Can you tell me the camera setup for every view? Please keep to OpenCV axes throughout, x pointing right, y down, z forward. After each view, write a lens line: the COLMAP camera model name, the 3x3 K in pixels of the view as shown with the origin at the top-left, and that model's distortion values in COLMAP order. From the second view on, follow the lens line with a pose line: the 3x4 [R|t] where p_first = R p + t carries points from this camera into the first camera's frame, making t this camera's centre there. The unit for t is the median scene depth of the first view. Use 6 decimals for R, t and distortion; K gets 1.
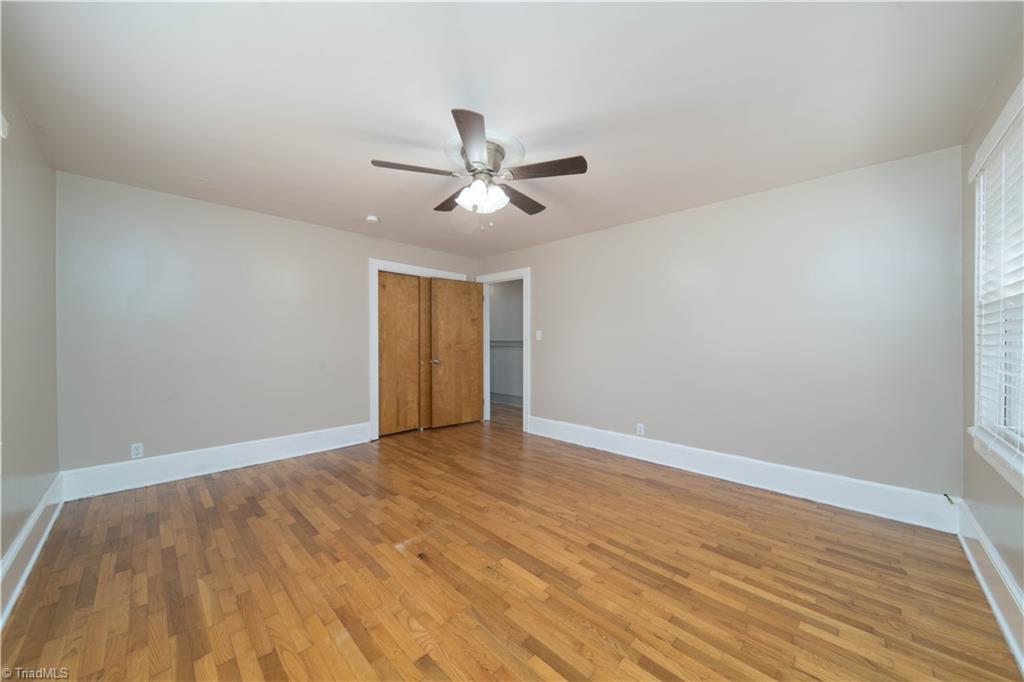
lens RADIAL K [[362.5, 0, 518.2], [0, 362.5, 341.5], [0, 0, 1]] dist [-0.001725, -0.000280]
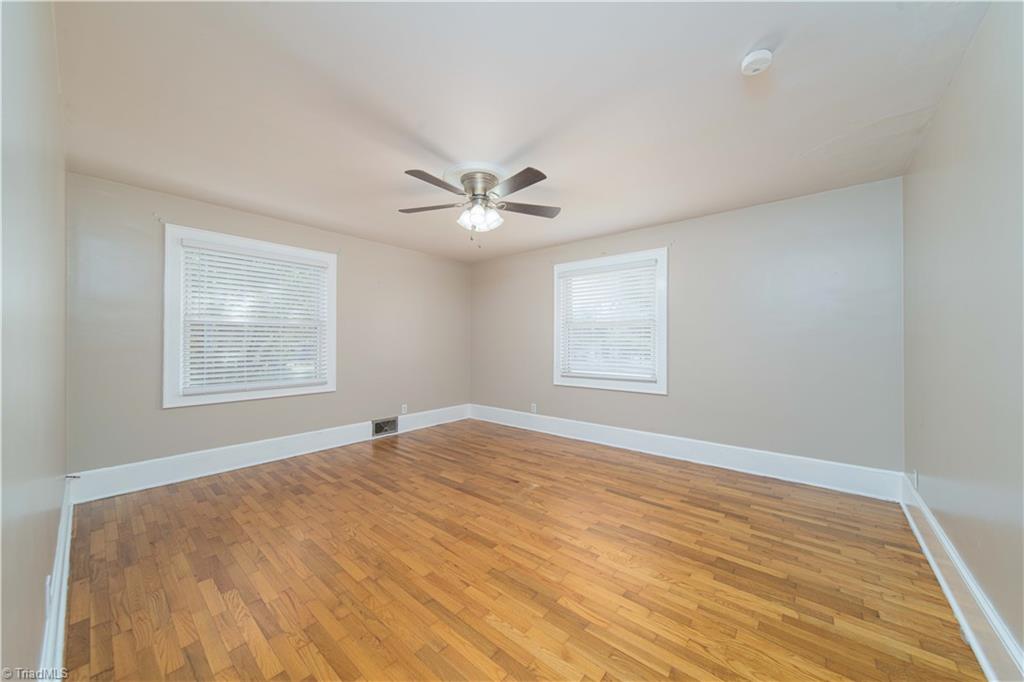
lens RADIAL K [[362.5, 0, 518.2], [0, 362.5, 341.5], [0, 0, 1]] dist [-0.001725, -0.000280]
pose [[-0.997476, -0.002802, -0.070956, -0.135946], [-0.003169, 0.999982, 0.005063, -0.007180], [0.070940, 0.005275, -0.997467, 2.106937]]
